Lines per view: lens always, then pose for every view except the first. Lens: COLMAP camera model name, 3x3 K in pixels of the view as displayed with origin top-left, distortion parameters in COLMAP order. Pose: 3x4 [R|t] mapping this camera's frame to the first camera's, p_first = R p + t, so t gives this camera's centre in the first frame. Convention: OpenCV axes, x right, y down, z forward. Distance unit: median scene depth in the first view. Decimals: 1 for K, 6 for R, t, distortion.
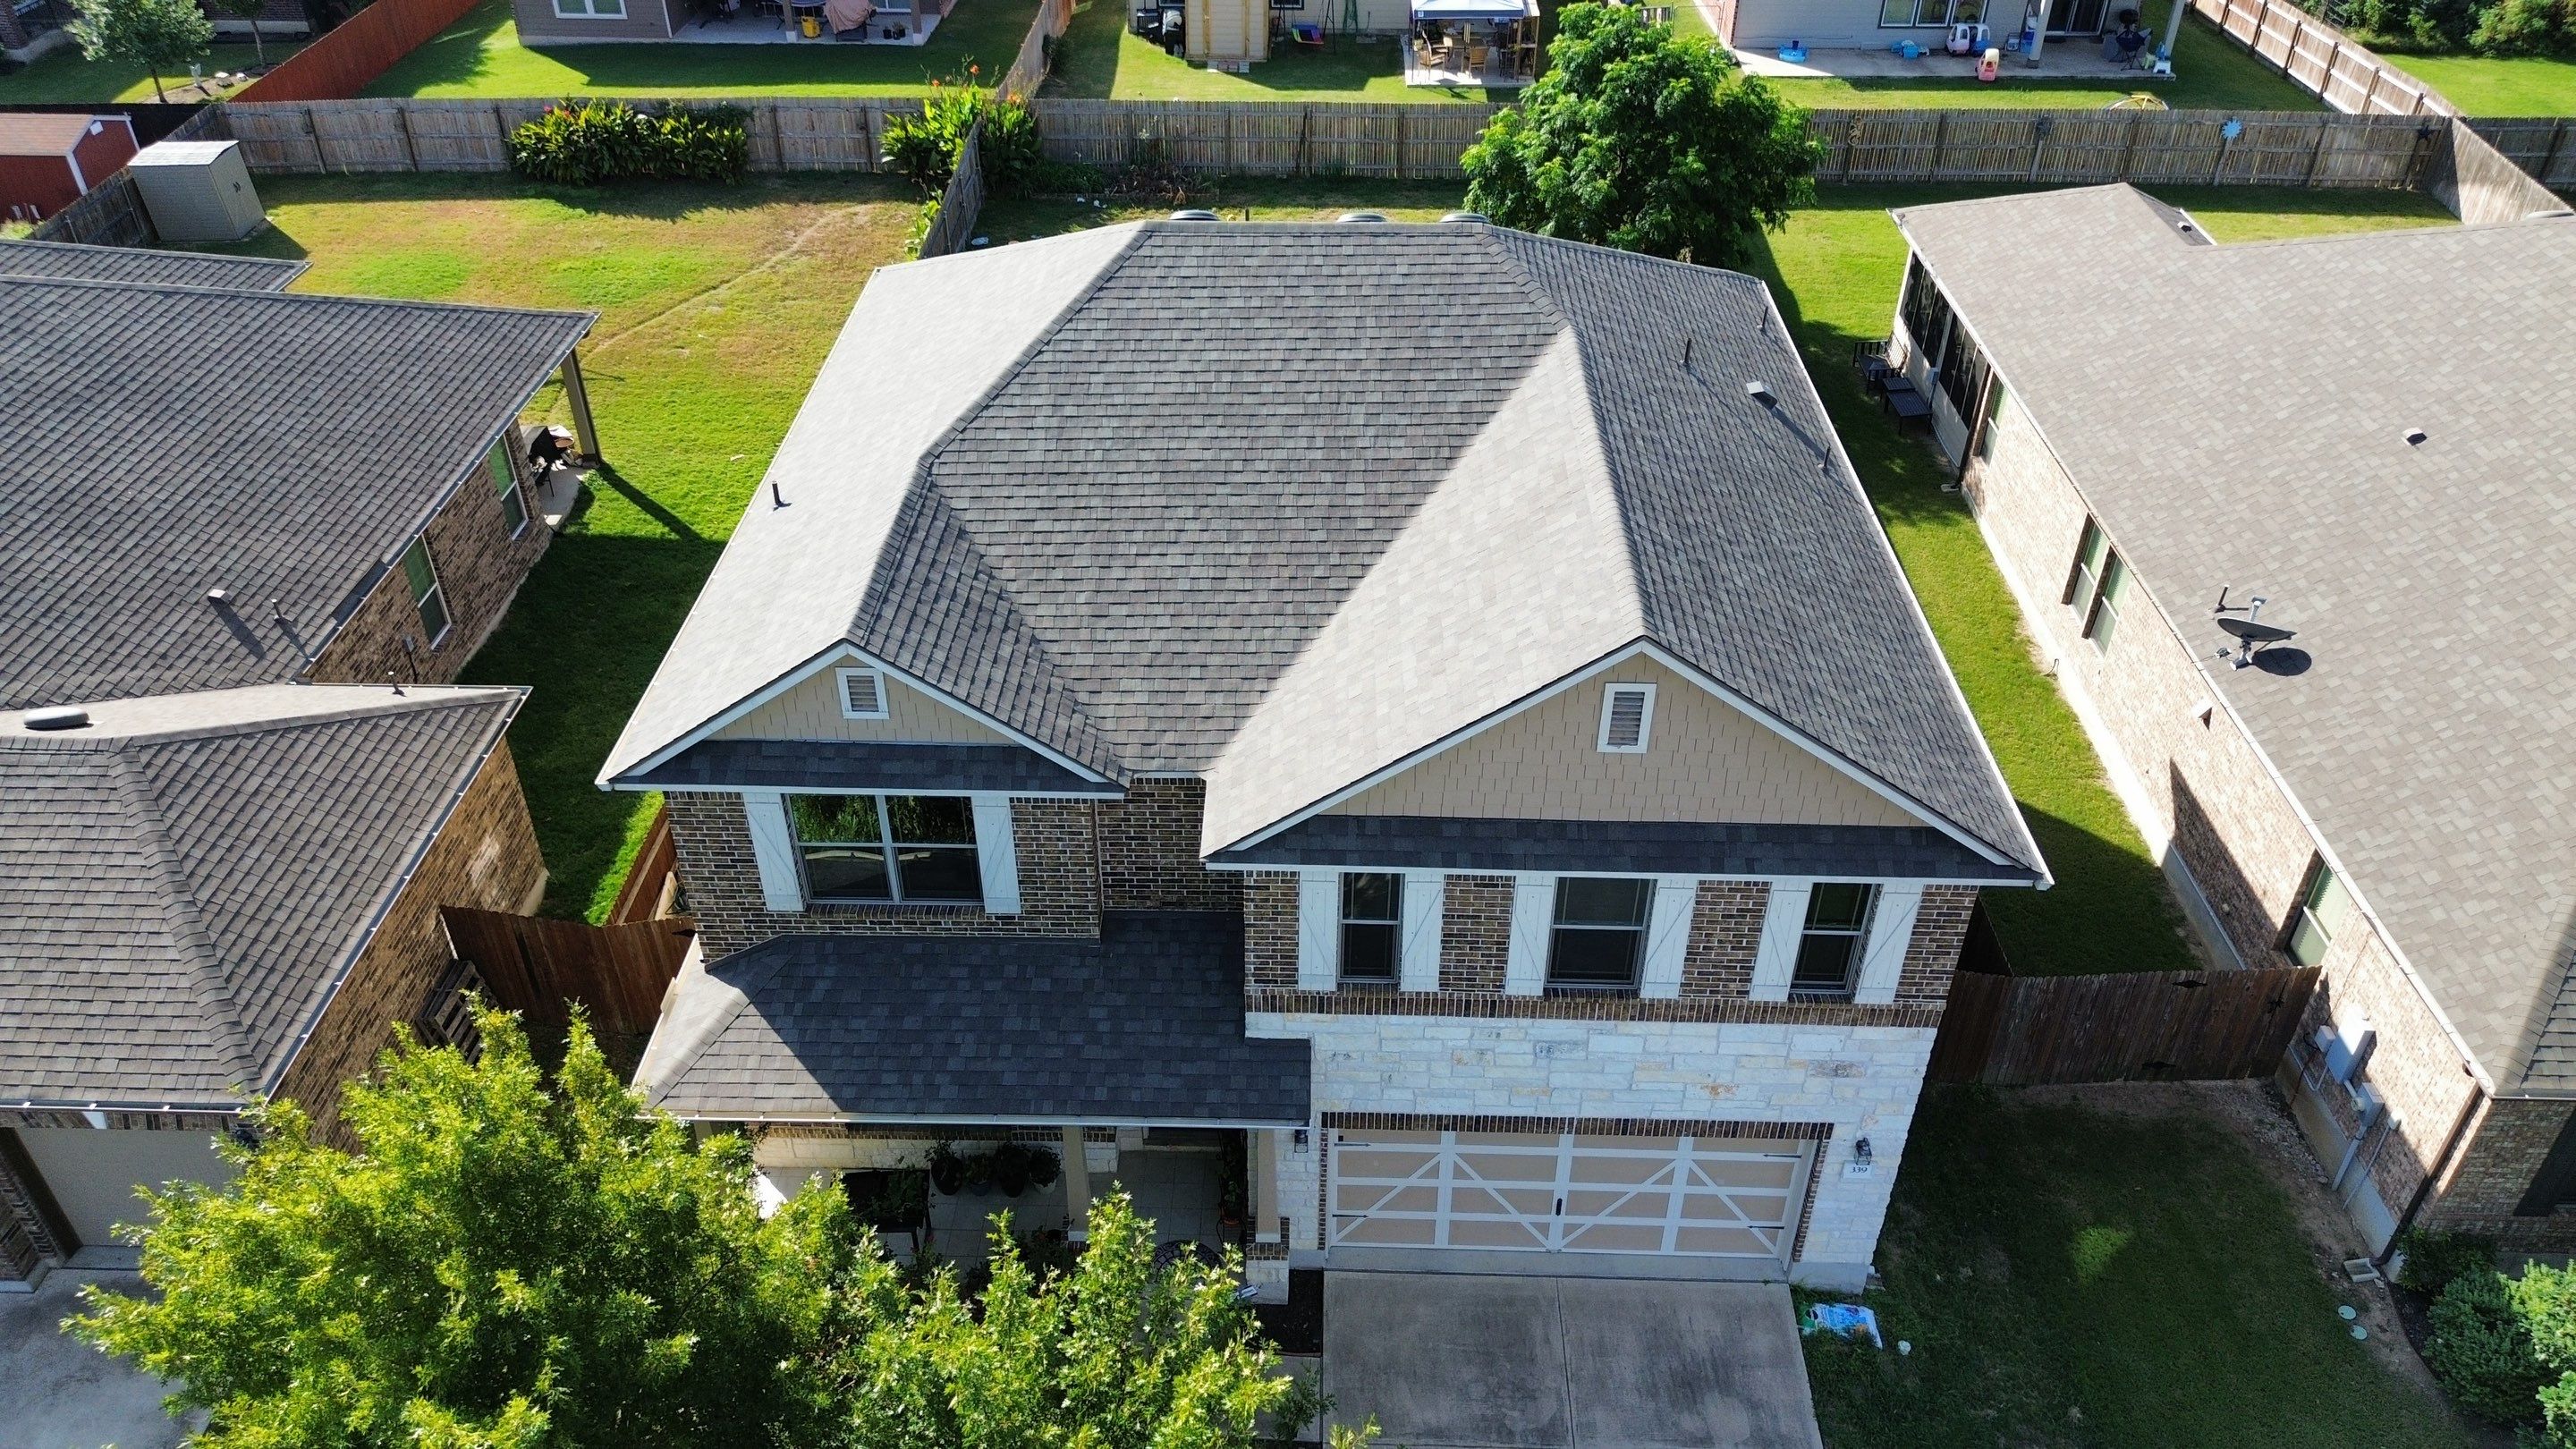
lens RADIAL K [[1809.4, 0, 1283.1], [0, 1809.4, 718.6], [0, 0, 1]] dist [0.103772, -0.115025]
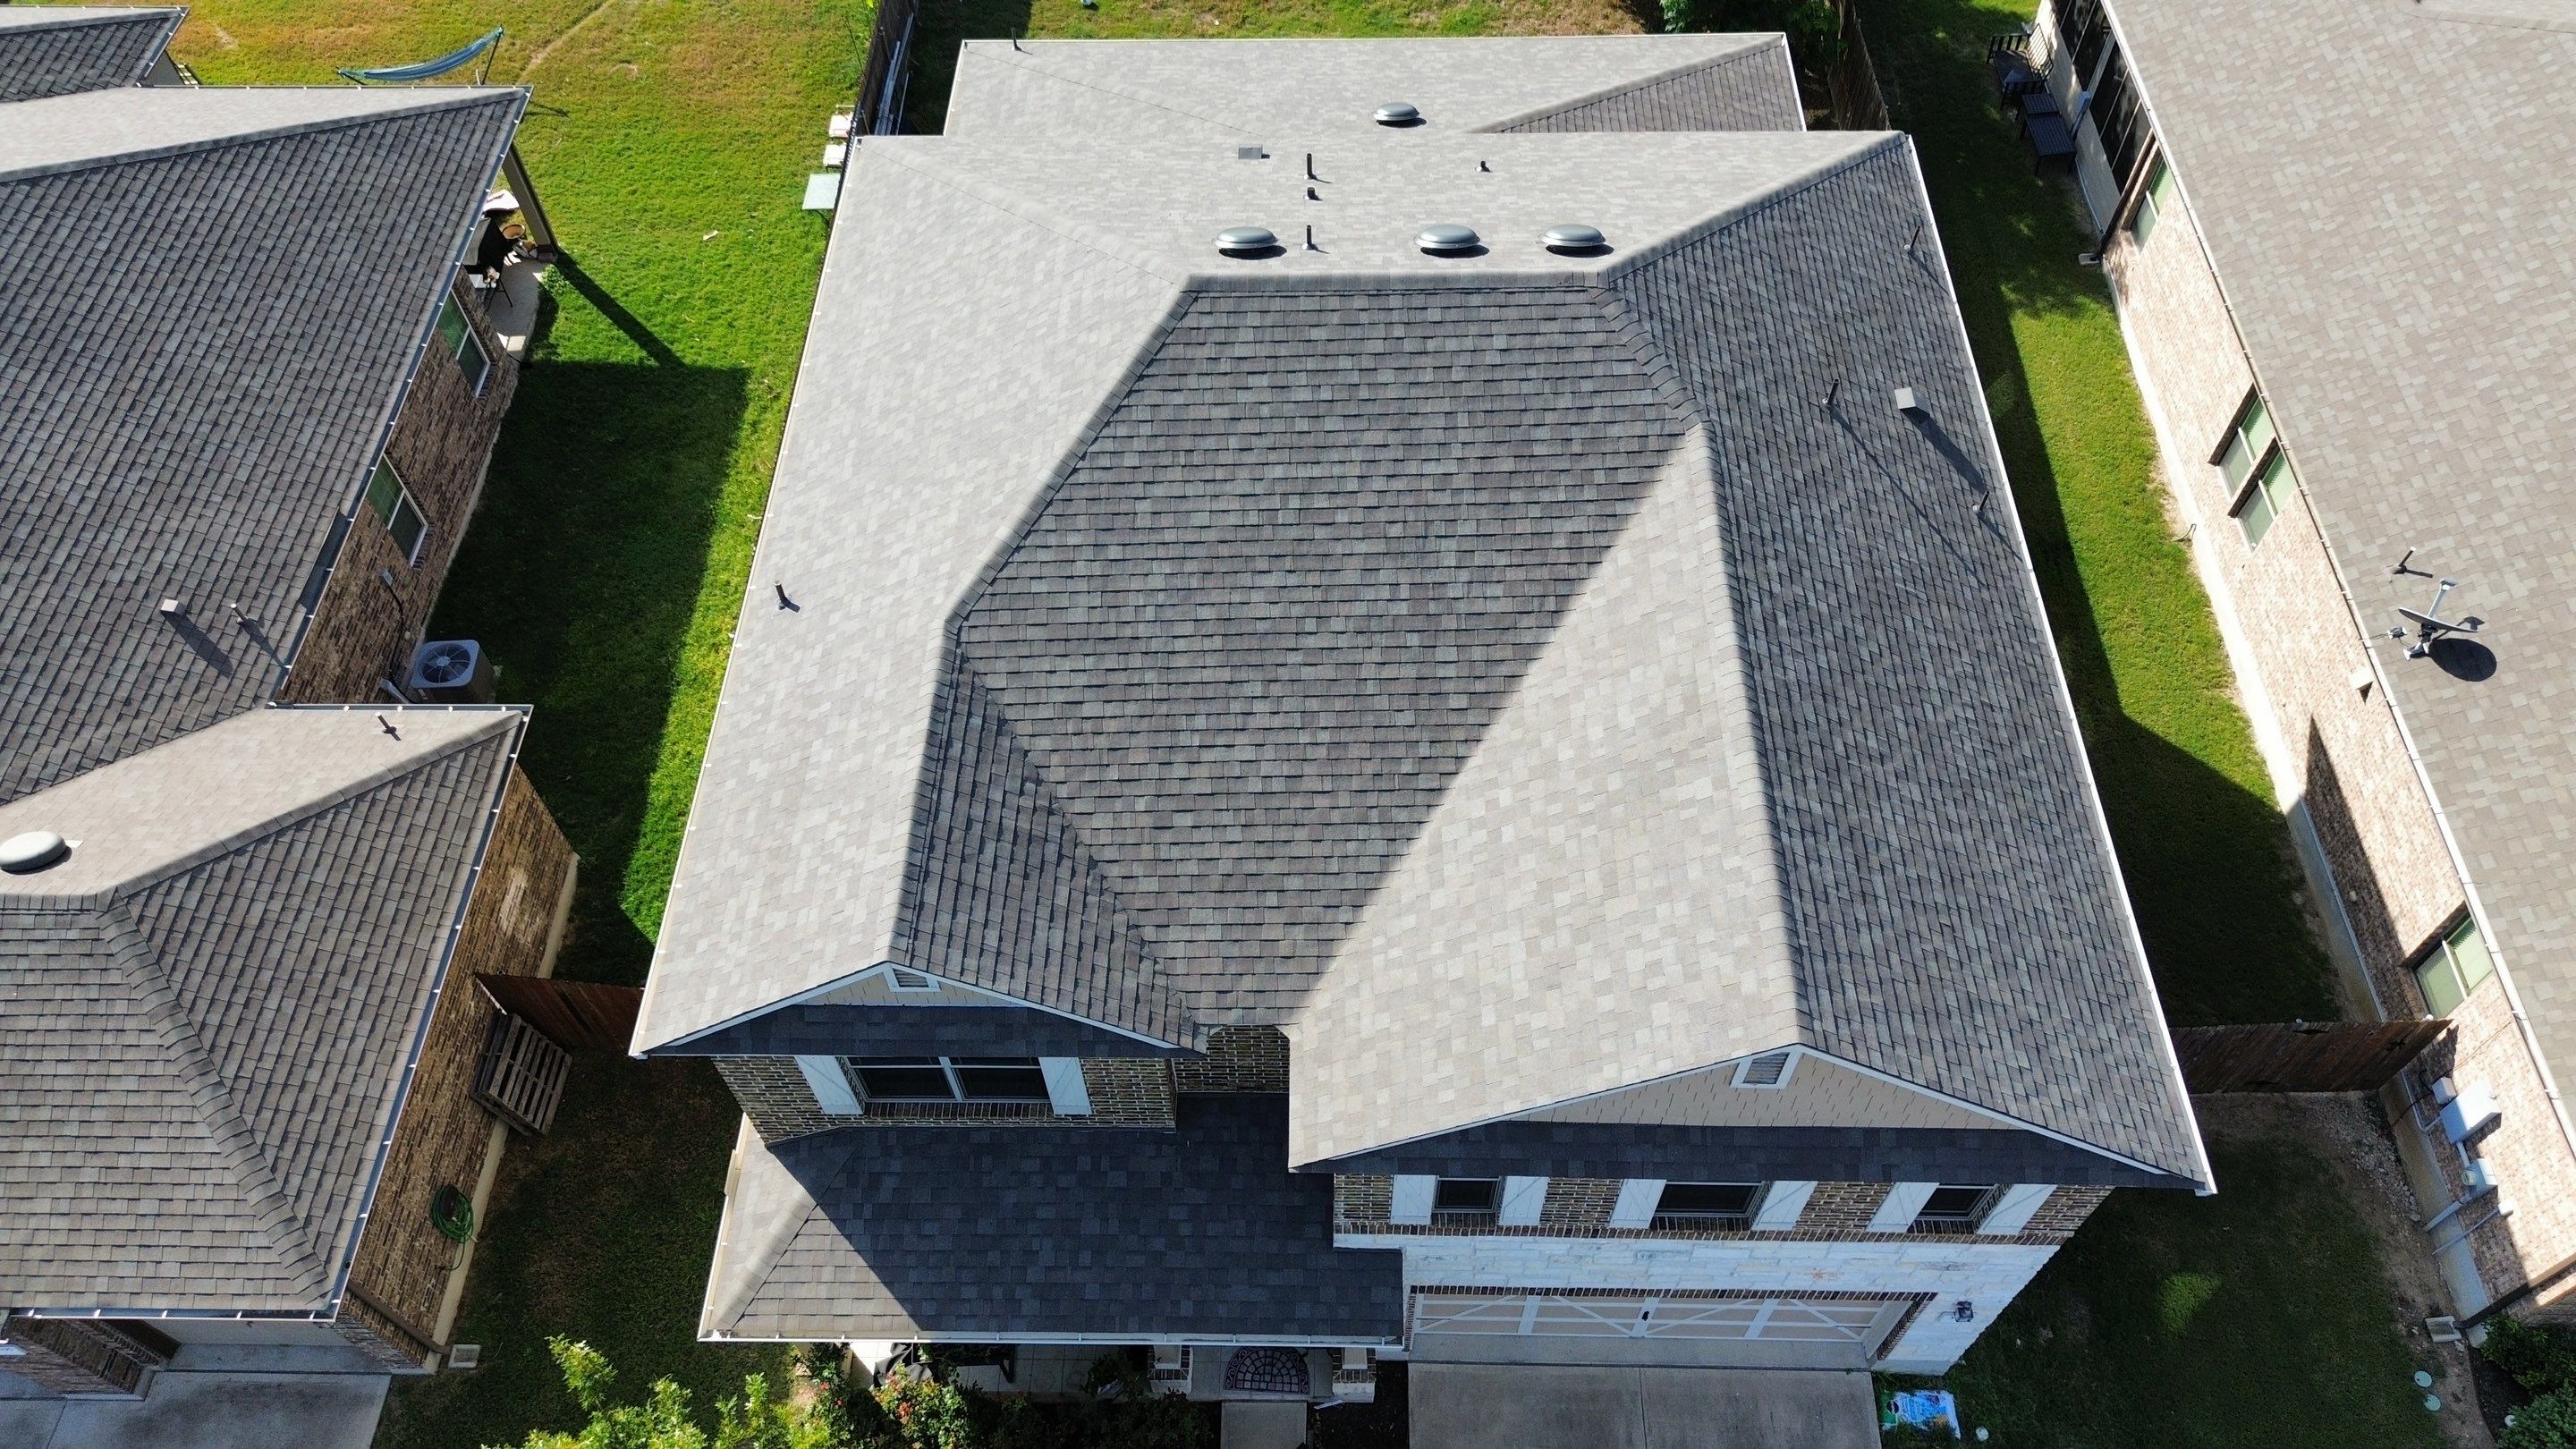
lens RADIAL K [[1809.4, 0, 1283.1], [0, 1809.4, 718.6], [0, 0, 1]] dist [0.103772, -0.115025]
pose [[0.999752, -0.018569, -0.012277, -0.027902], [0.021526, 0.946956, 0.320642, -0.367572], [0.005672, -0.320827, 0.947121, 0.160984]]
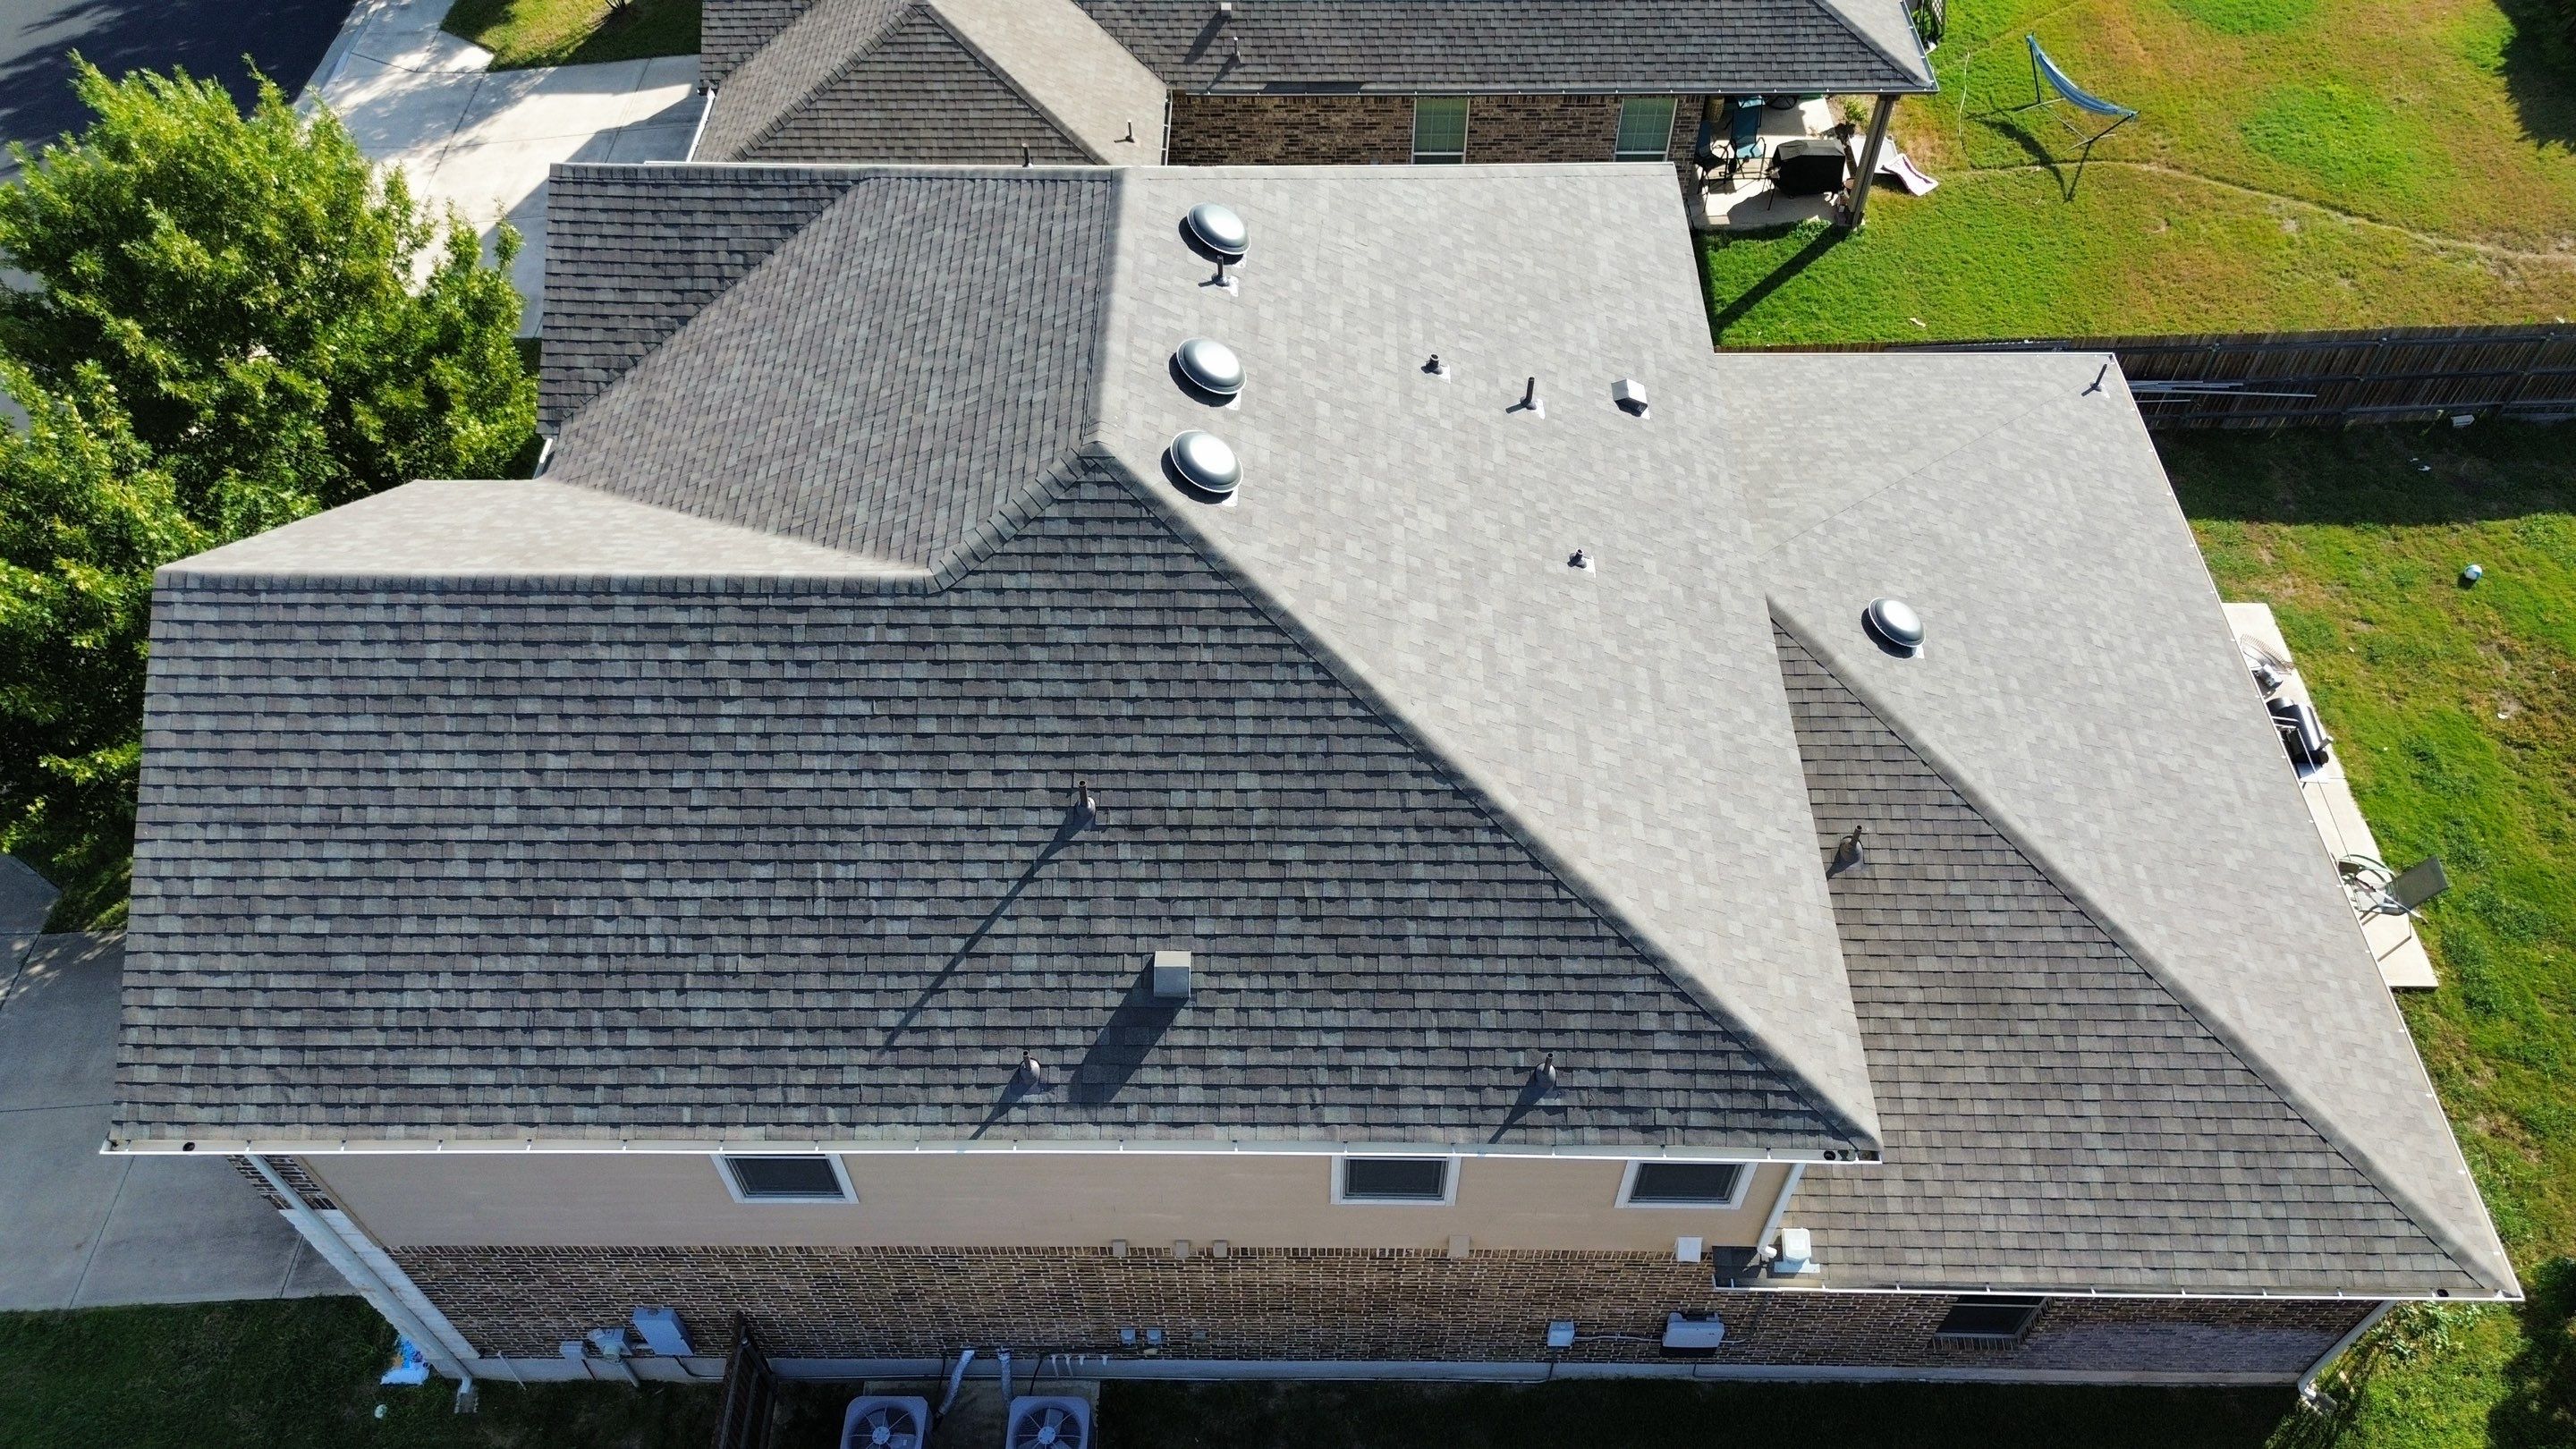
lens RADIAL K [[1841.5, 0, 1308.2], [0, 1841.5, 717.5], [0, 0, 1]] dist [0.087460, -0.089761]
pose [[0.025355, 0.769763, -0.637826, 0.701704], [-0.584339, 0.529094, 0.615311, -0.754134], [0.811114, 0.357106, 0.463217, 0.809113]]
